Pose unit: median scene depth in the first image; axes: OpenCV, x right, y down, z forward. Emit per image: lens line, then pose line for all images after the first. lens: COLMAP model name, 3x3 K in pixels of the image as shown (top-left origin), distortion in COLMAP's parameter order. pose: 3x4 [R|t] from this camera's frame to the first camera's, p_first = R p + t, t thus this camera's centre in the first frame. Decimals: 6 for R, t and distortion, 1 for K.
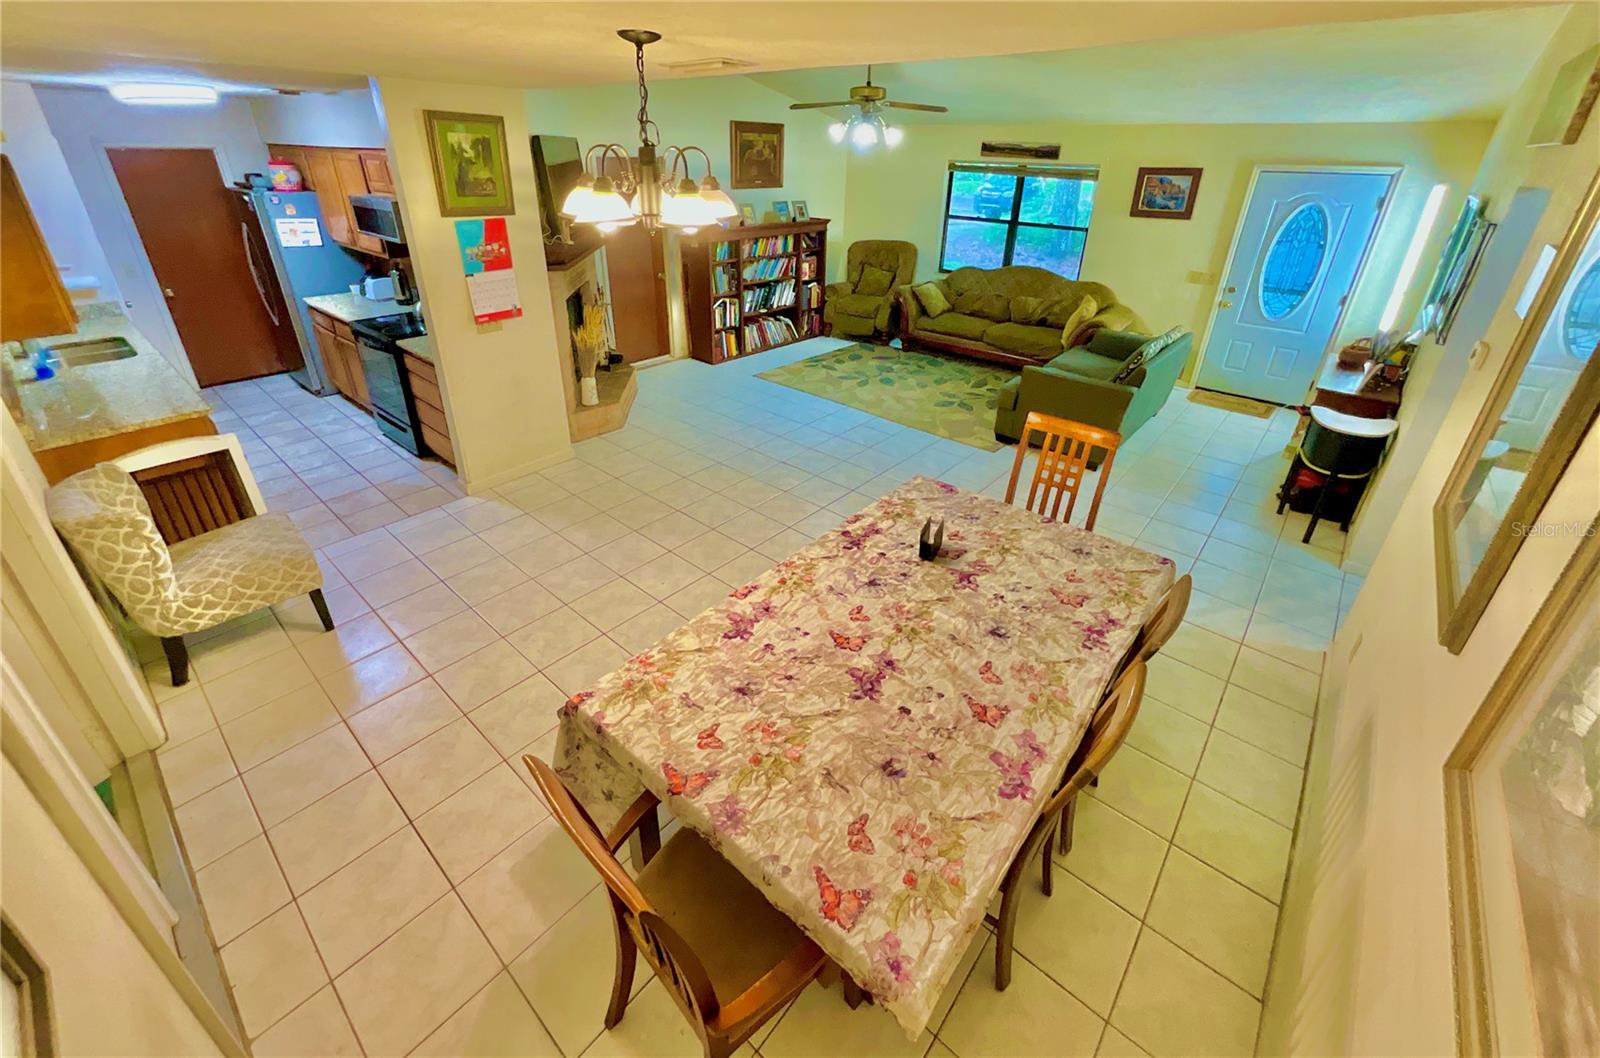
lens RADIAL K [[649.6, 0, 802.0], [0, 649.6, 460.8], [0, 0, 1]] dist [-0.003888, -0.000360]
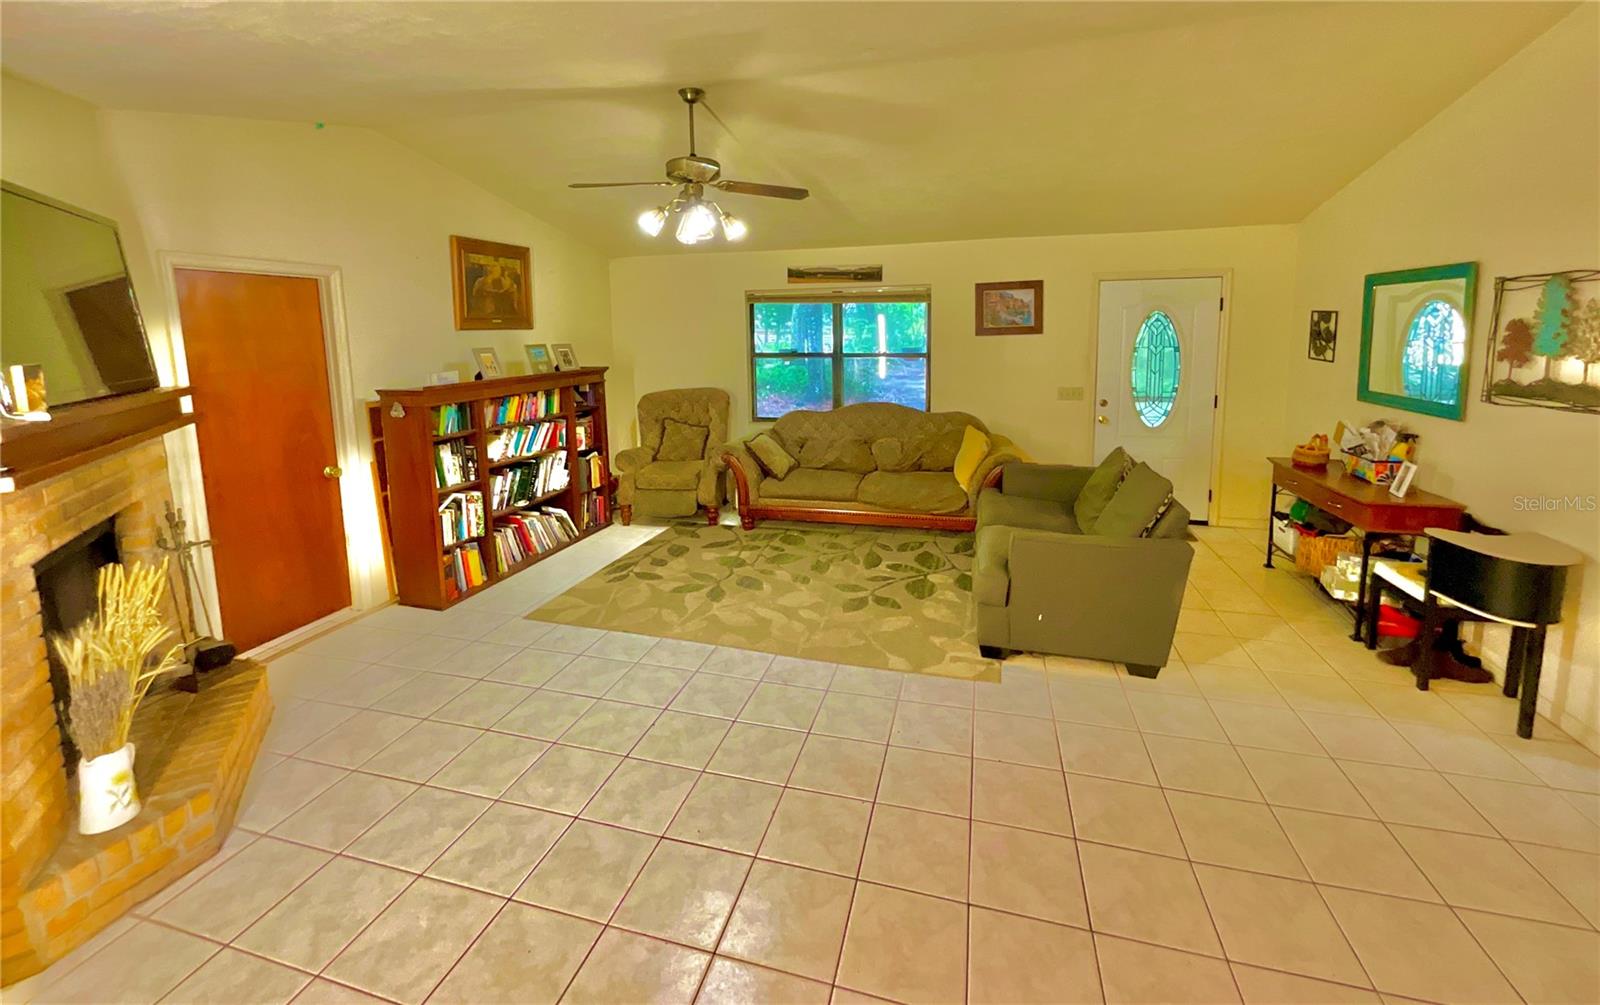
lens RADIAL K [[649.3, 0, 797.9], [0, 649.3, 407.3], [0, 0, 1]] dist [-0.003434, 0.001620]
pose [[0.907529, -0.088381, 0.410584, -0.072327], [0.213836, 0.938642, -0.270601, -0.095243], [-0.361475, 0.333376, 0.870744, 0.335634]]
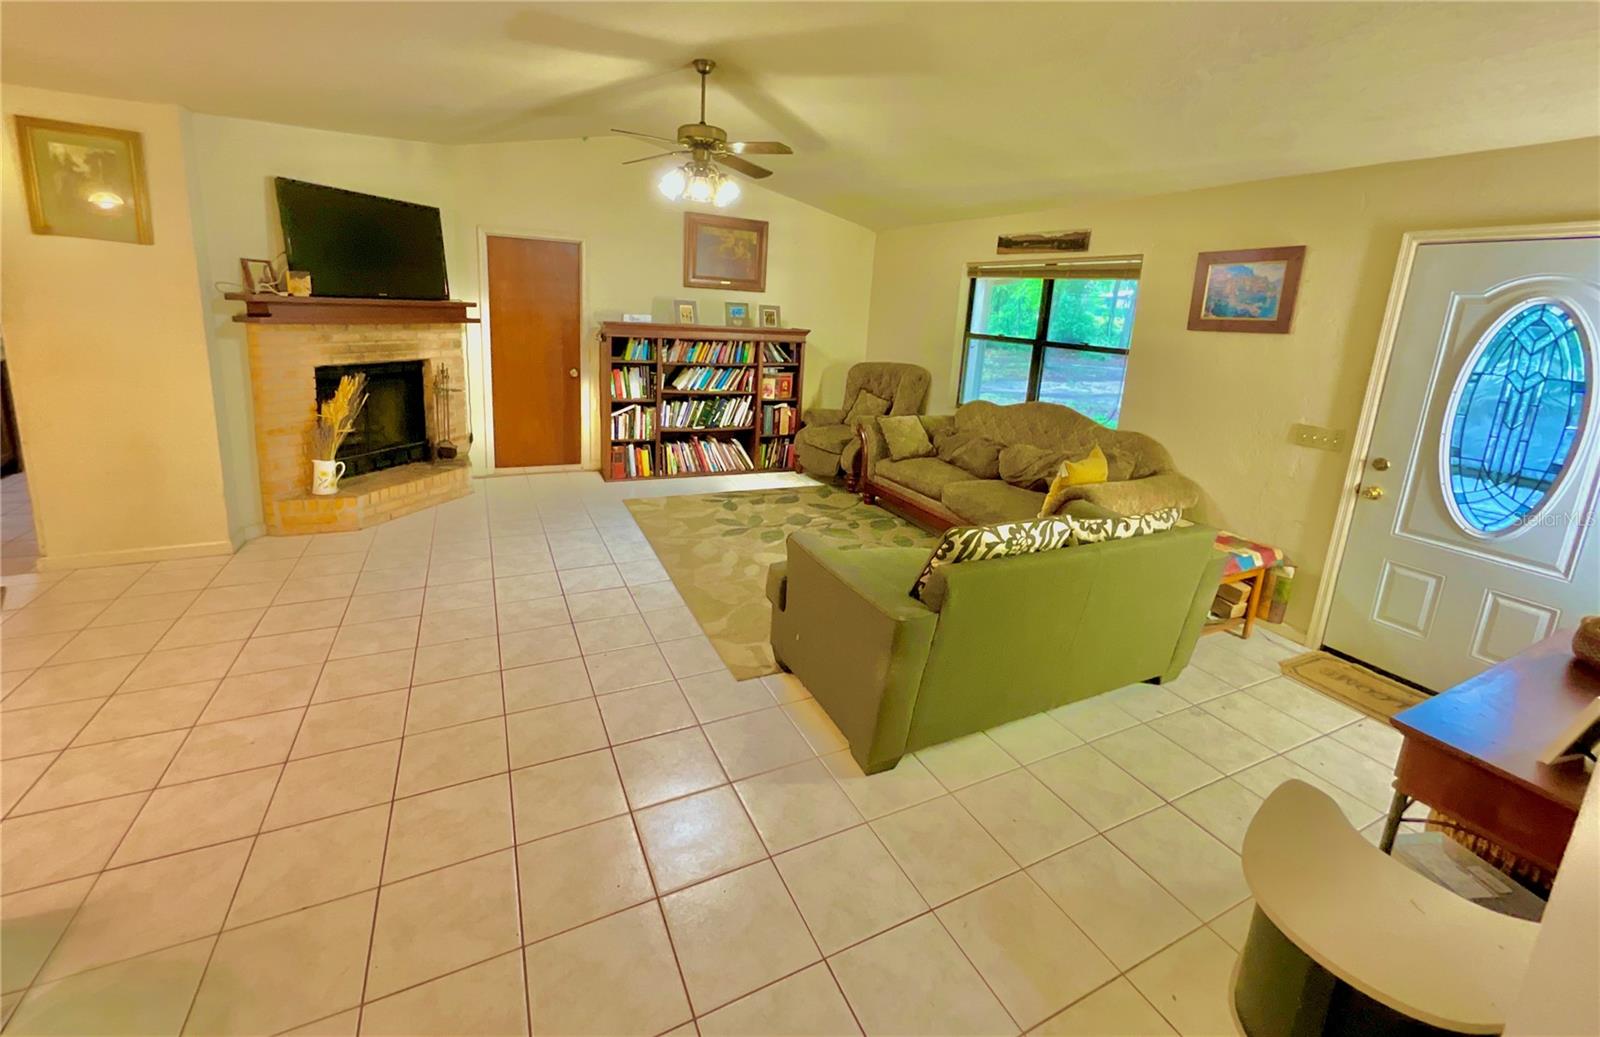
lens RADIAL K [[649.8, 0, 800.1], [0, 649.8, 439.3], [0, 0, 1]] dist [-0.001100, 0.000999]
pose [[0.919673, 0.108559, -0.377382, 0.385851], [-0.202157, 0.954782, -0.217998, -0.071761], [0.336652, 0.276777, 0.900033, 0.342054]]
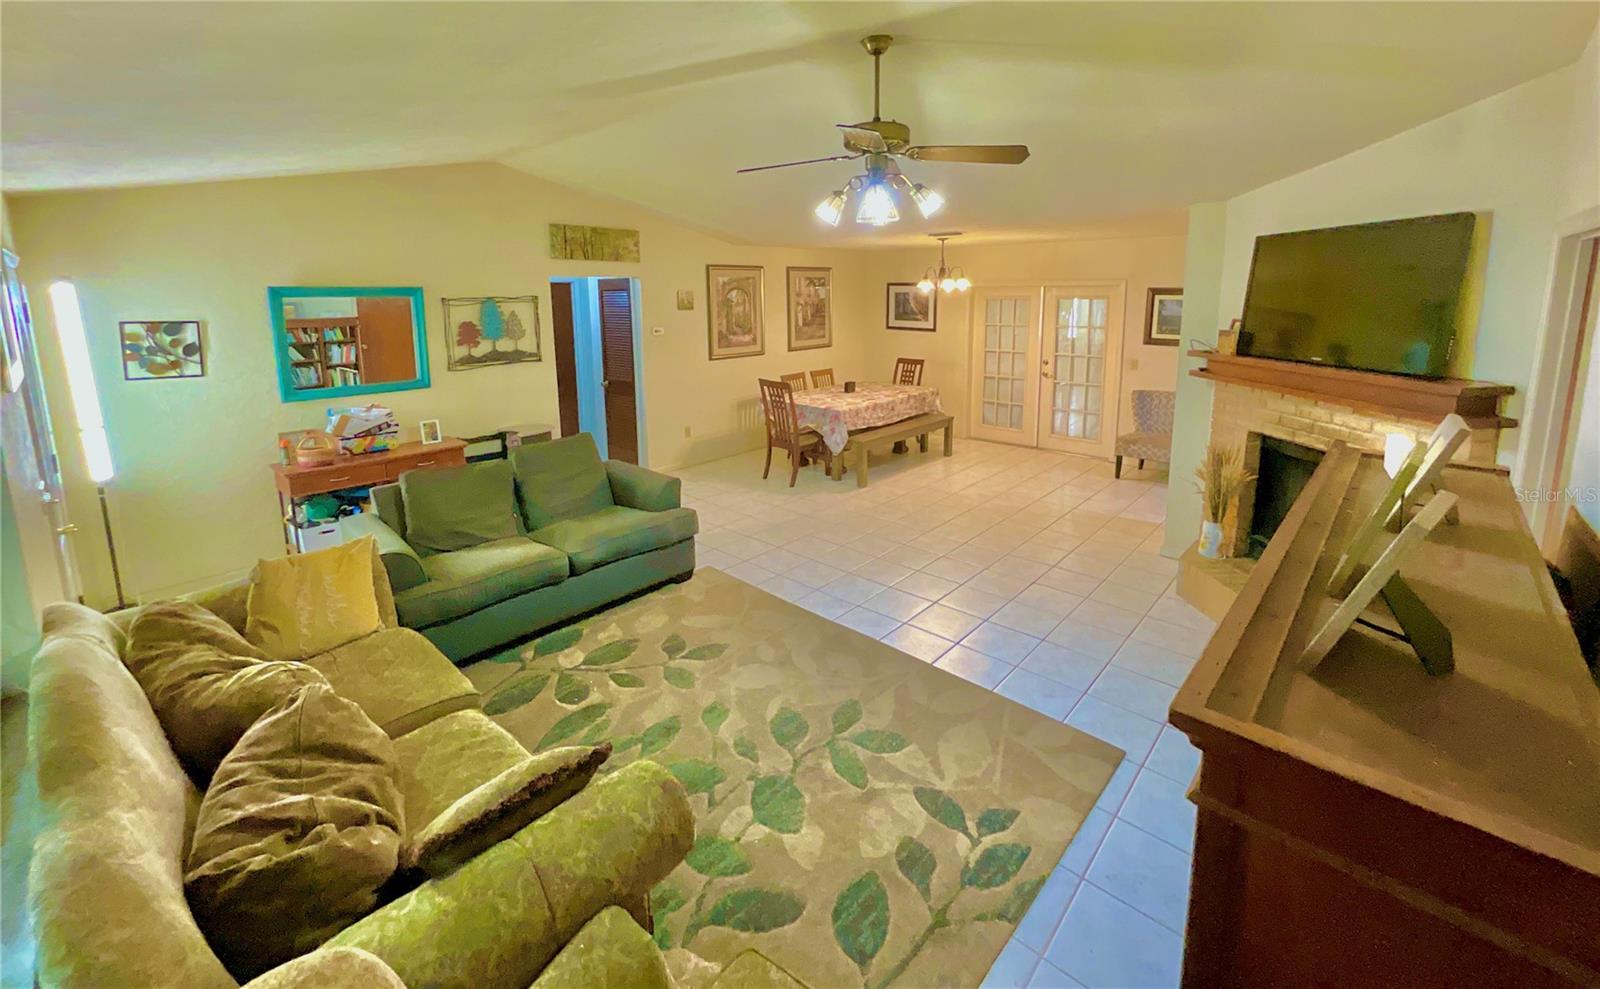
lens RADIAL K [[651.2, 0, 804.0], [0, 651.2, 395.6], [0, 0, 1]] dist [-0.001216, 0.000235]
pose [[-0.999664, -0.015411, 0.020862, 0.109882], [-0.000841, 0.823181, 0.567778, -0.515673], [-0.025923, 0.567569, -0.822917, 1.162675]]
